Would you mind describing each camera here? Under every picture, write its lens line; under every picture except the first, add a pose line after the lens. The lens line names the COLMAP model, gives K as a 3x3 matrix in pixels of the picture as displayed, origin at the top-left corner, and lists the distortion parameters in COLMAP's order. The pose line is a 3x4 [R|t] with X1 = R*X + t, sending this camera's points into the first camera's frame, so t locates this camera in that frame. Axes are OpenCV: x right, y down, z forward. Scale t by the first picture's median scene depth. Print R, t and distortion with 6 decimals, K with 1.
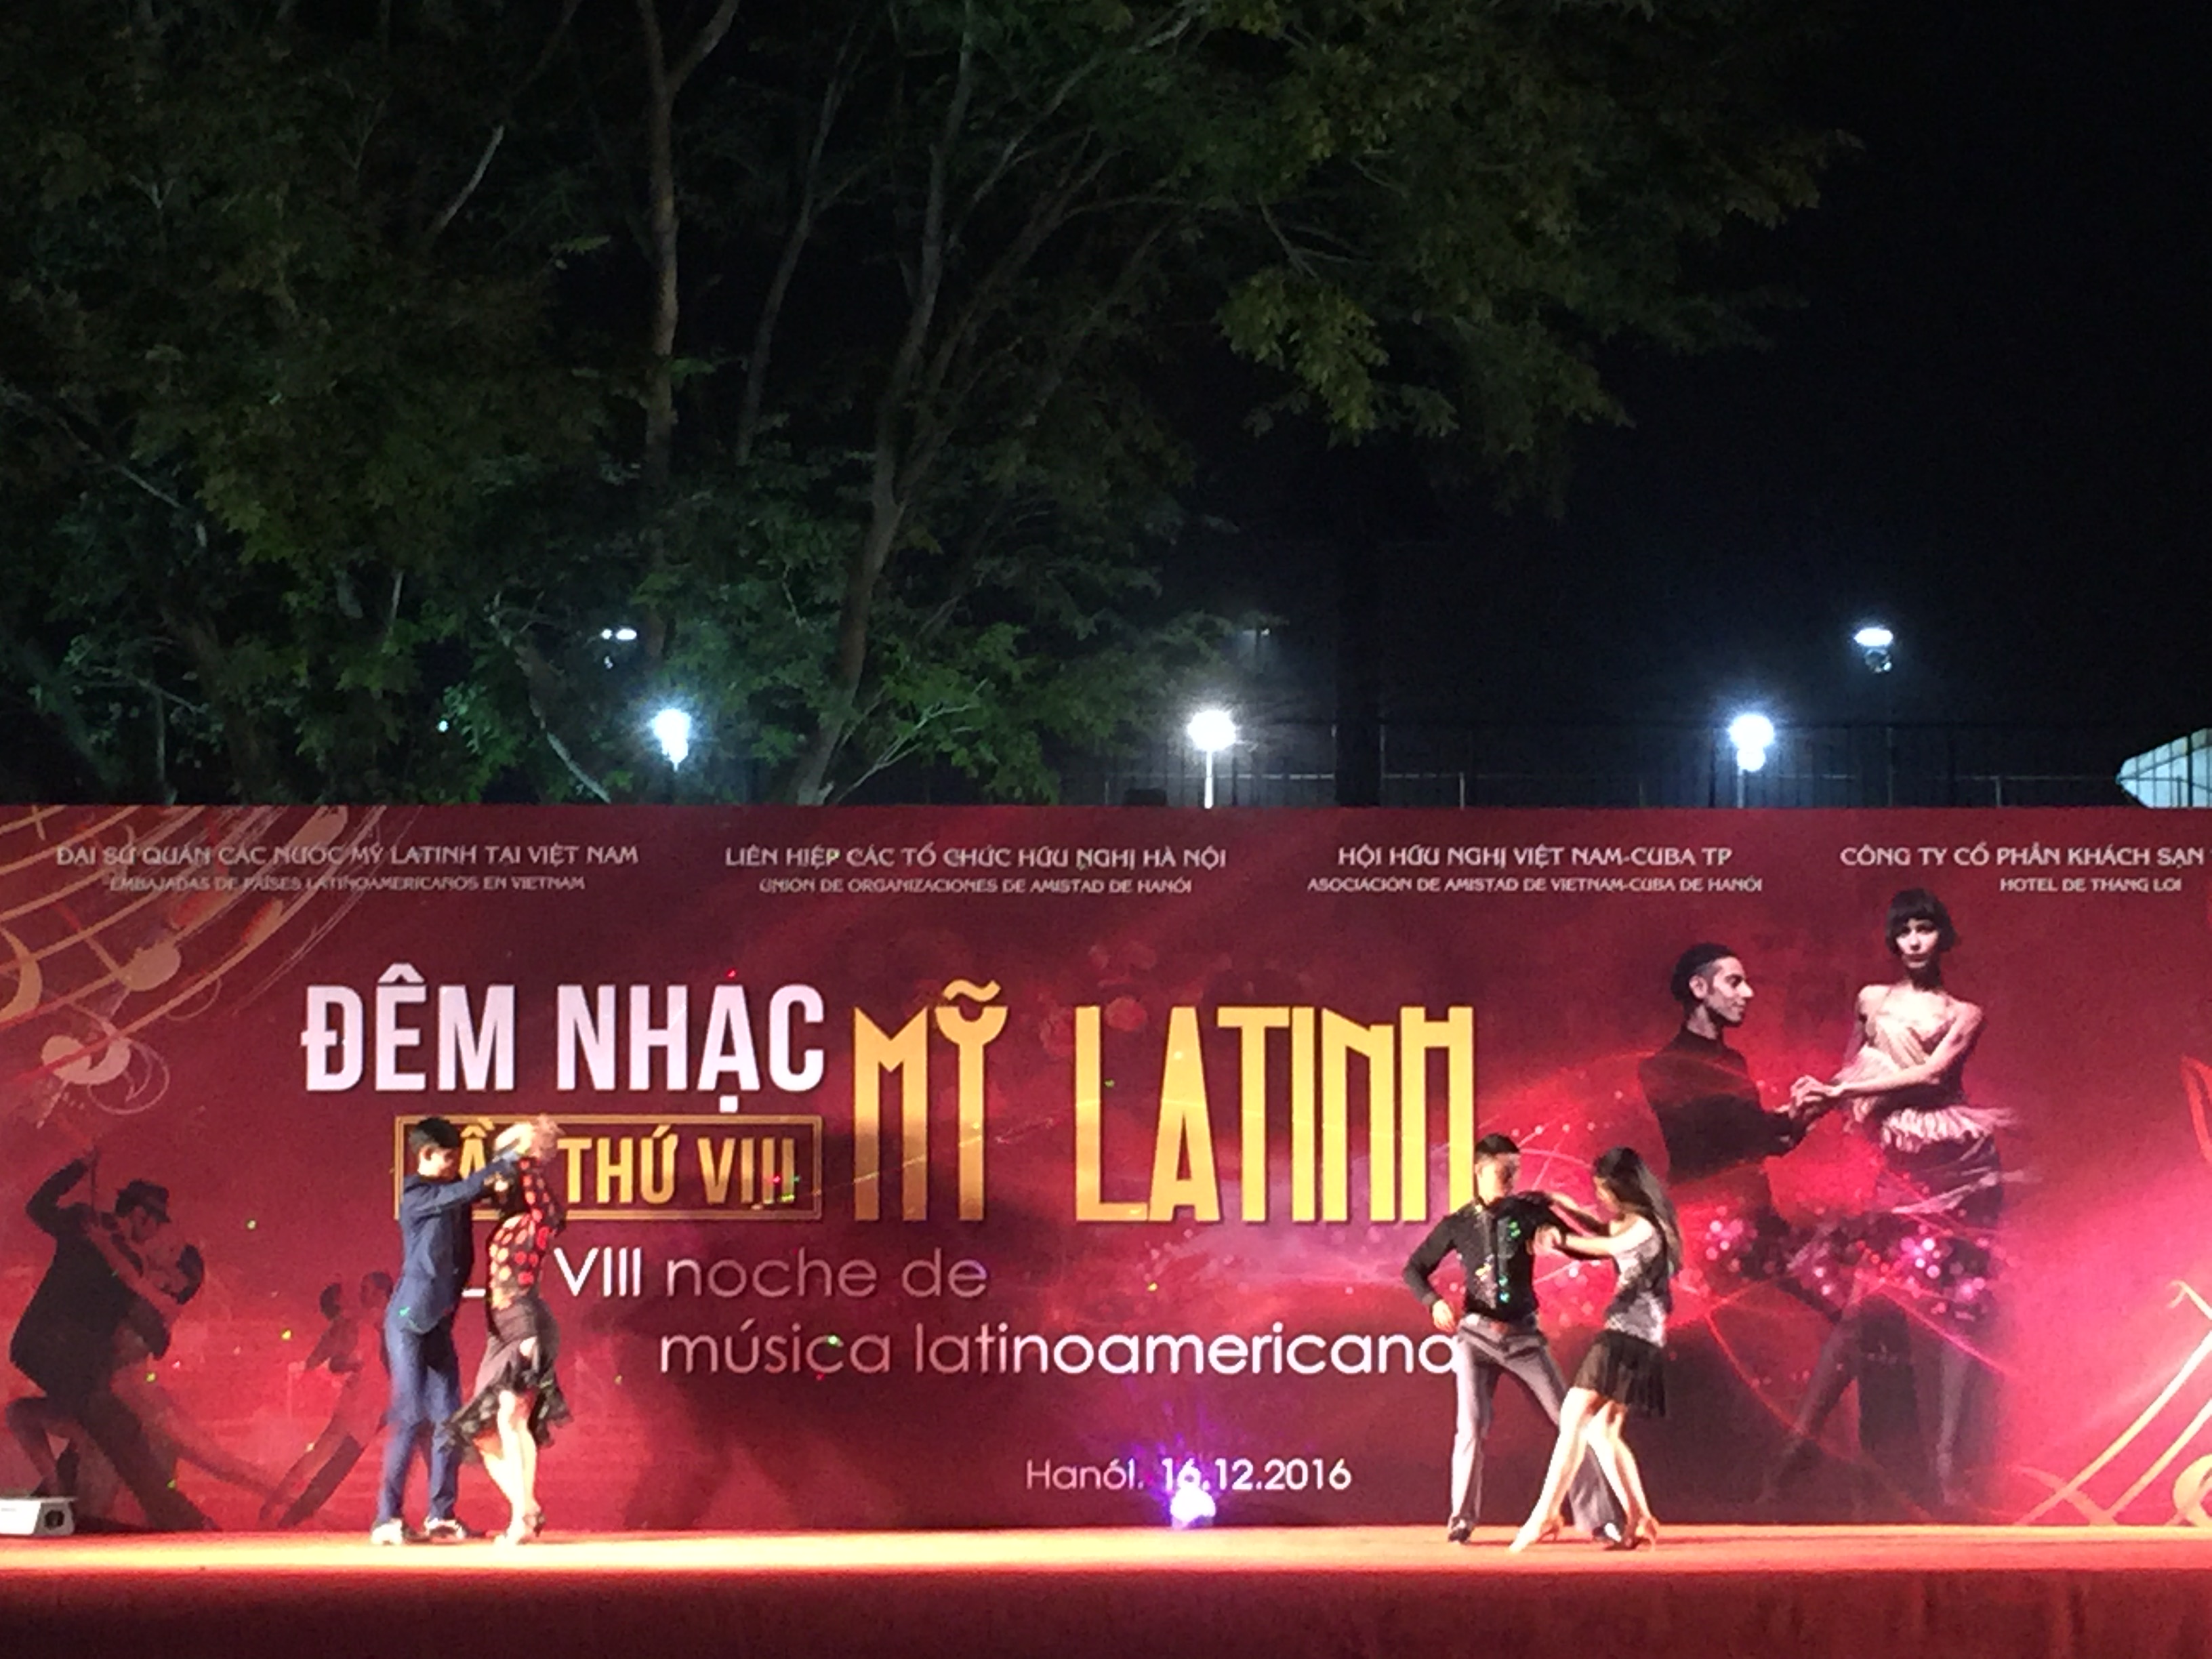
lens RADIAL K [[4718.7, 0, 1355.8], [0, 4718.7, 854.4], [0, 0, 1]] dist [0.075099, 0.000000]
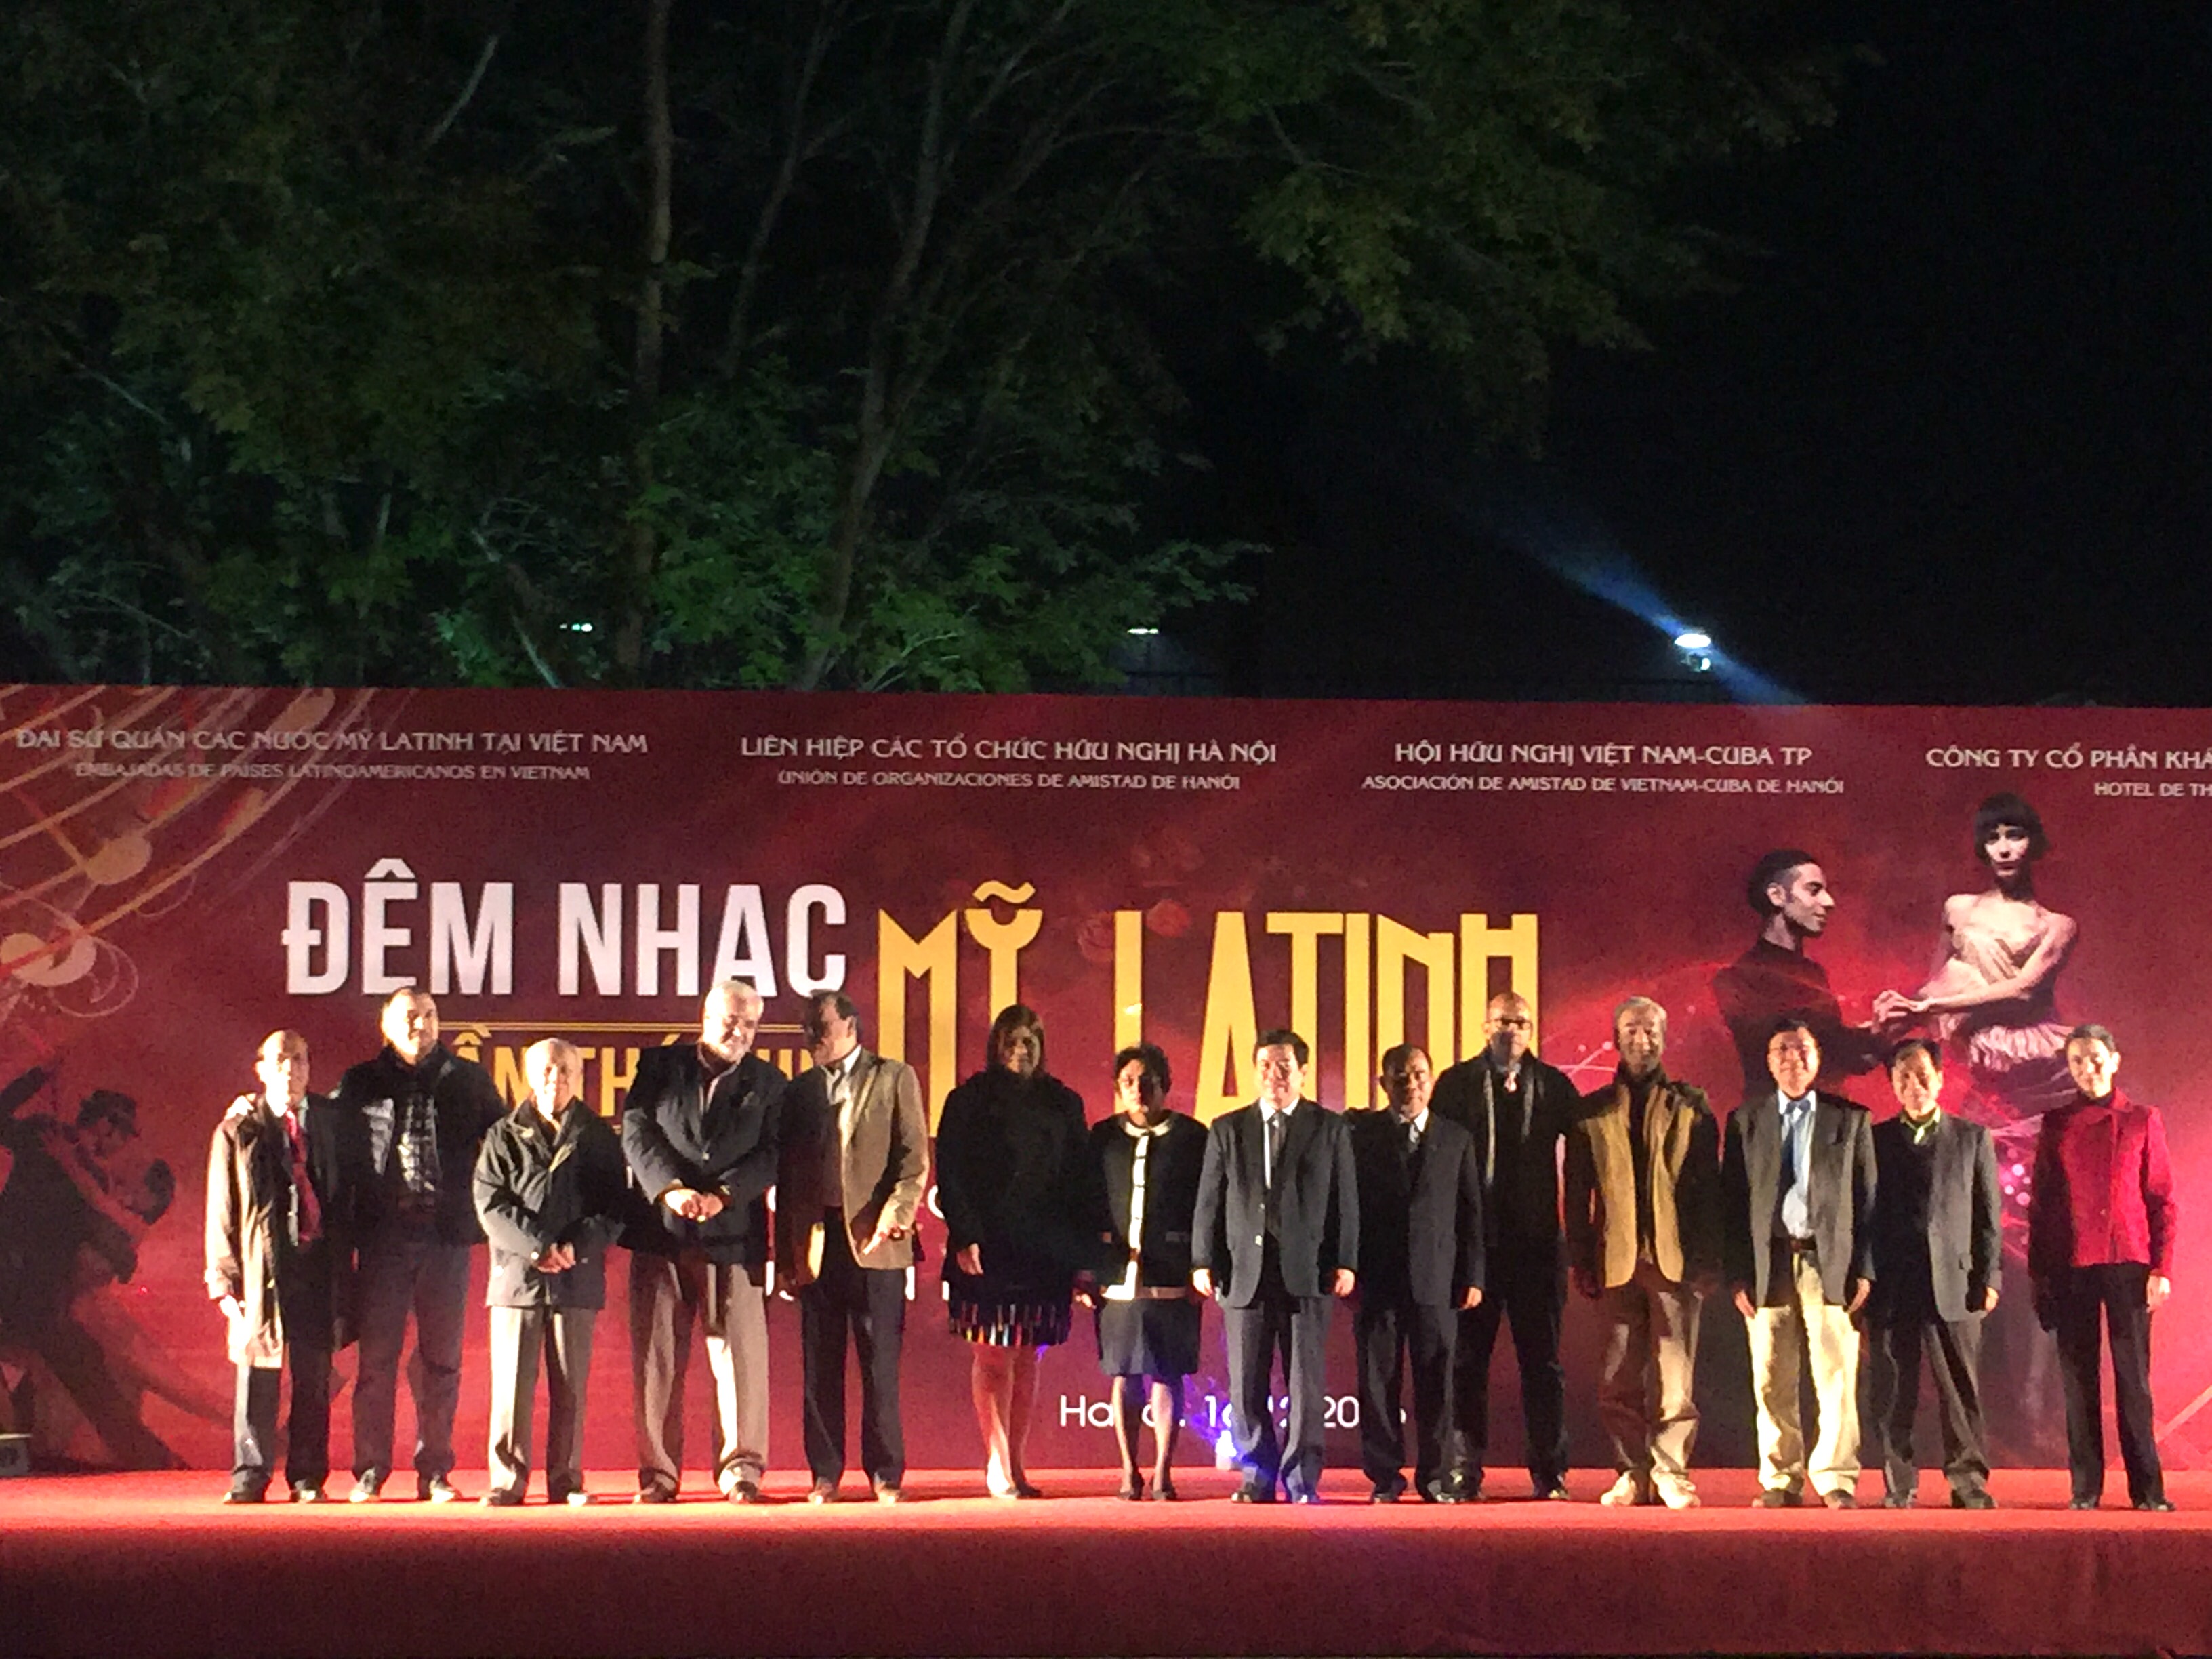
lens RADIAL K [[3488.5, 0, 1179.0], [0, 3488.5, 868.5], [0, 0, 1]] dist [0.054502, 0.000000]
pose [[0.999566, 0.007441, 0.028497, -0.066392], [-0.007167, 0.999927, -0.009705, 0.030572], [-0.028567, 0.009497, 0.999547, 0.308385]]
